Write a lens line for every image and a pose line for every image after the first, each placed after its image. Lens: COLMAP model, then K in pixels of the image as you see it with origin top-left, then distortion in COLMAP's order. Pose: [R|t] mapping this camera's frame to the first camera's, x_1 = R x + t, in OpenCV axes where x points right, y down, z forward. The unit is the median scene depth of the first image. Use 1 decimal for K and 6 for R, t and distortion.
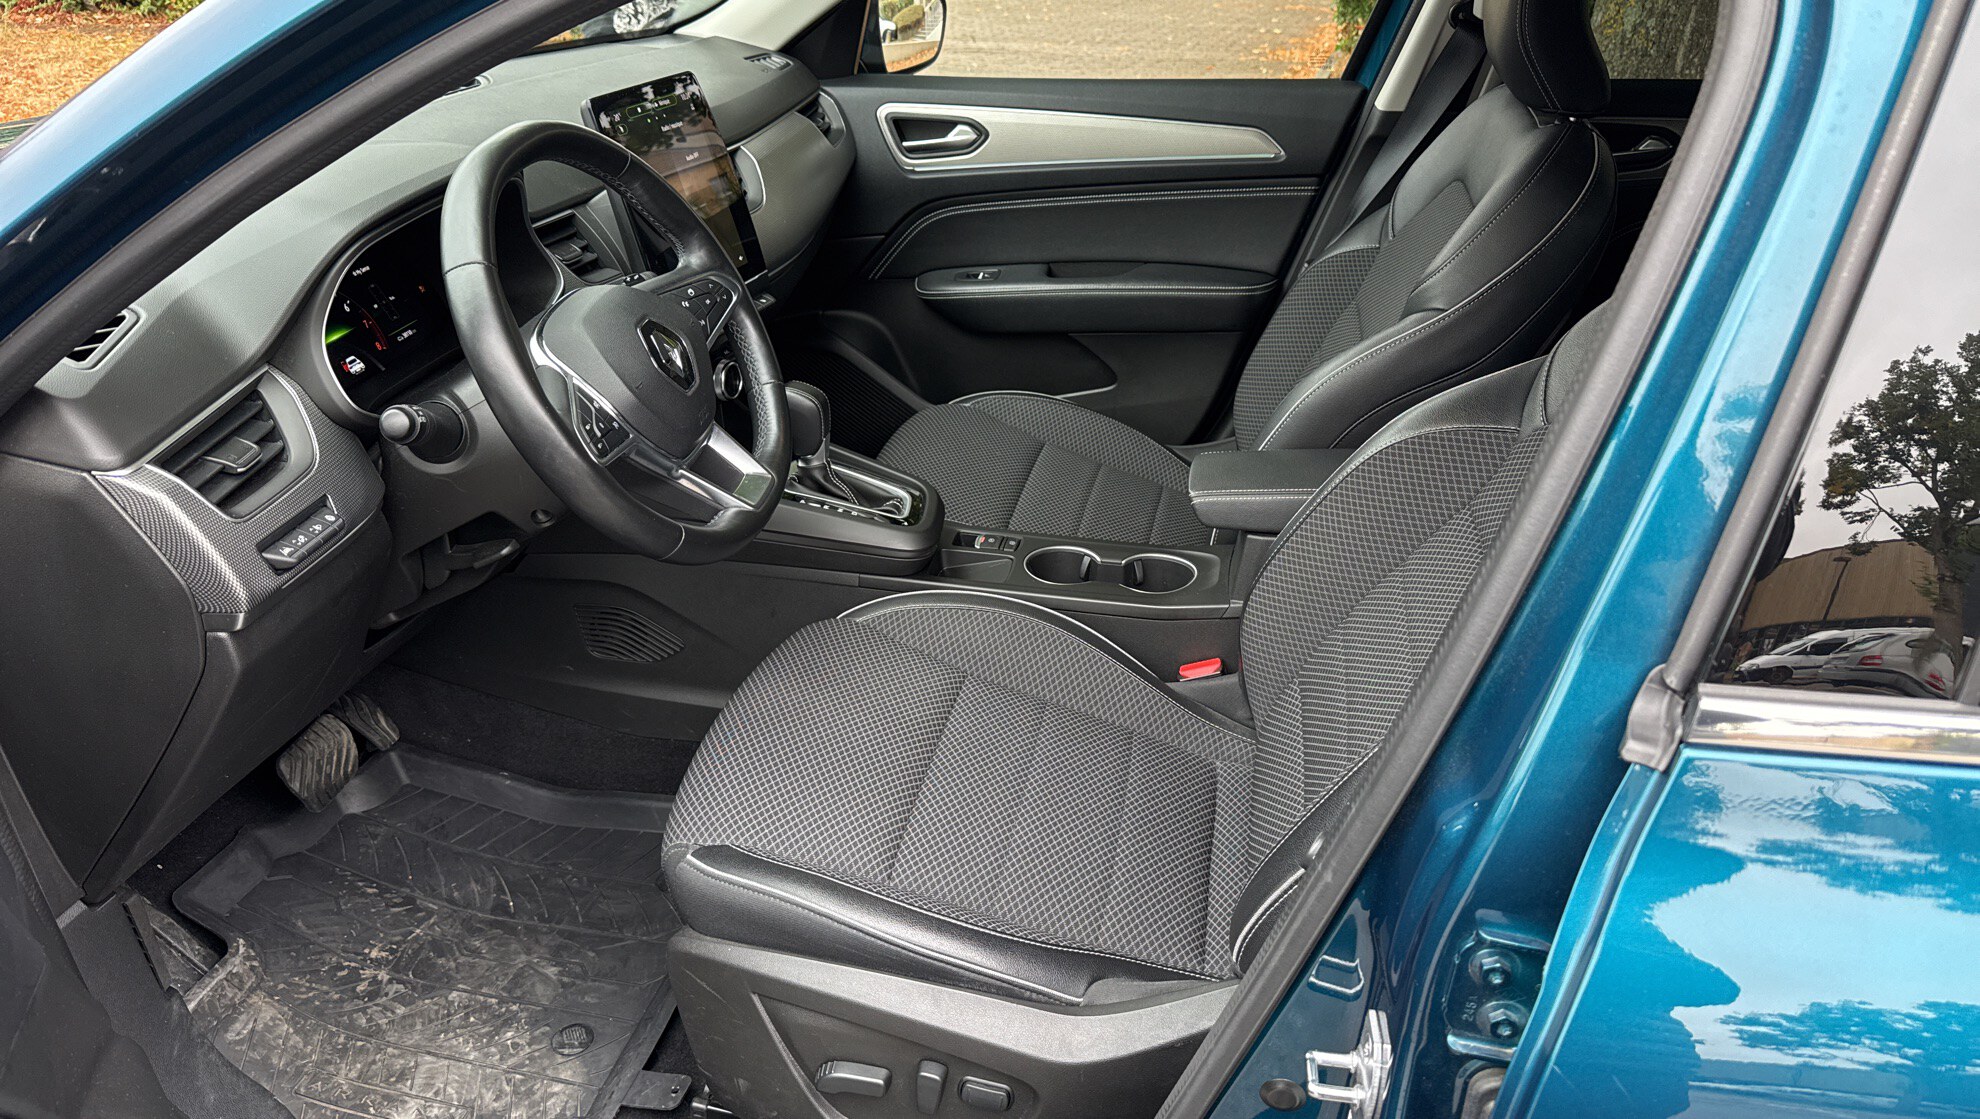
lens RADIAL K [[1385.2, 0, 1006.6], [0, 1385.2, 604.7], [0, 0, 1]] dist [0.107717, -0.166180]
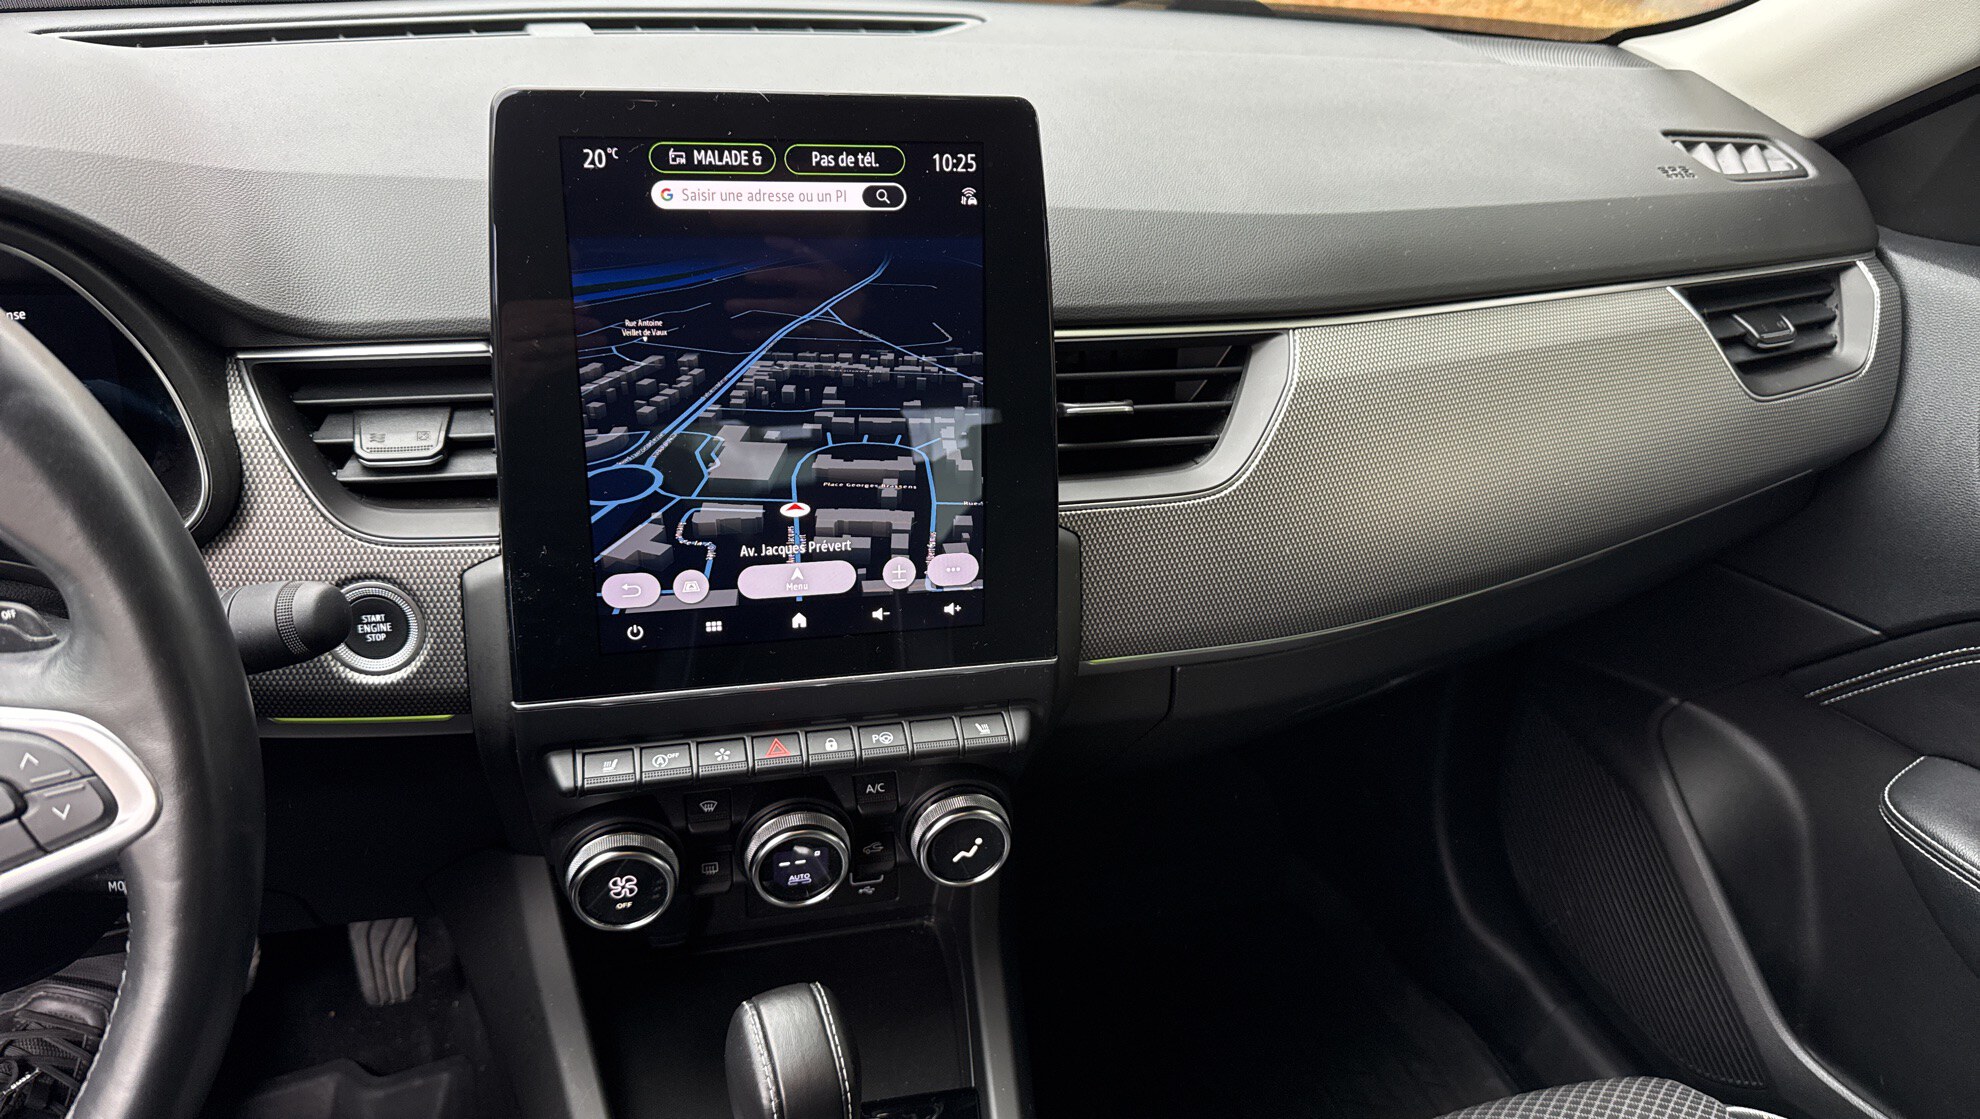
lens RADIAL K [[1434.8, 0, 988.9], [0, 1434.8, 571.0], [0, 0, 1]] dist [0.019043, -0.024745]
pose [[0.543397, 0.459760, -0.702382, 0.057468], [-0.468710, 0.860295, 0.200509, -0.260090], [0.696442, 0.220258, 0.682975, 0.580215]]
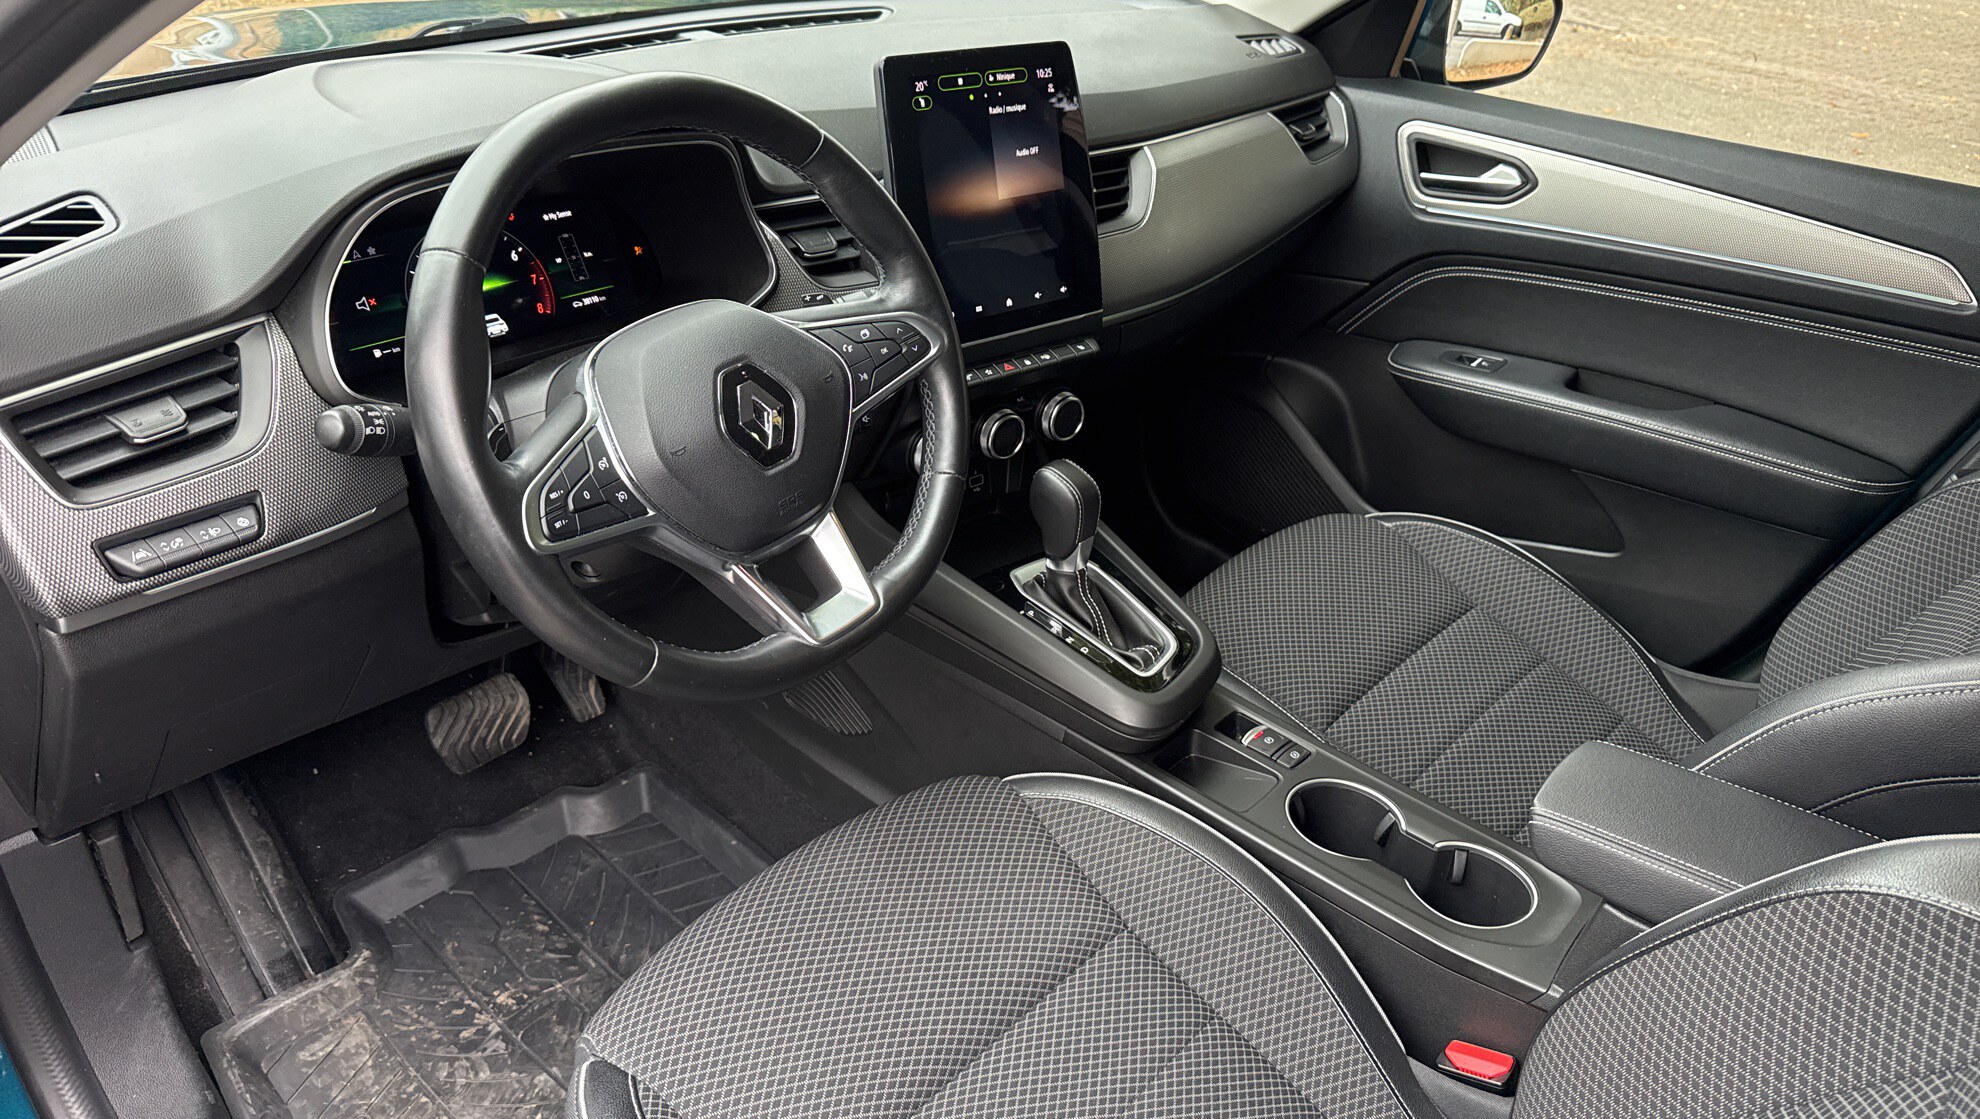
lens RADIAL K [[1434.8, 0, 988.9], [0, 1434.8, 571.0], [0, 0, 1]] dist [0.019043, -0.024745]
pose [[0.862849, 0.302116, -0.405238, 0.108571], [-0.303125, 0.950836, 0.063448, -0.106159], [0.404484, 0.068092, 0.912007, 0.213079]]
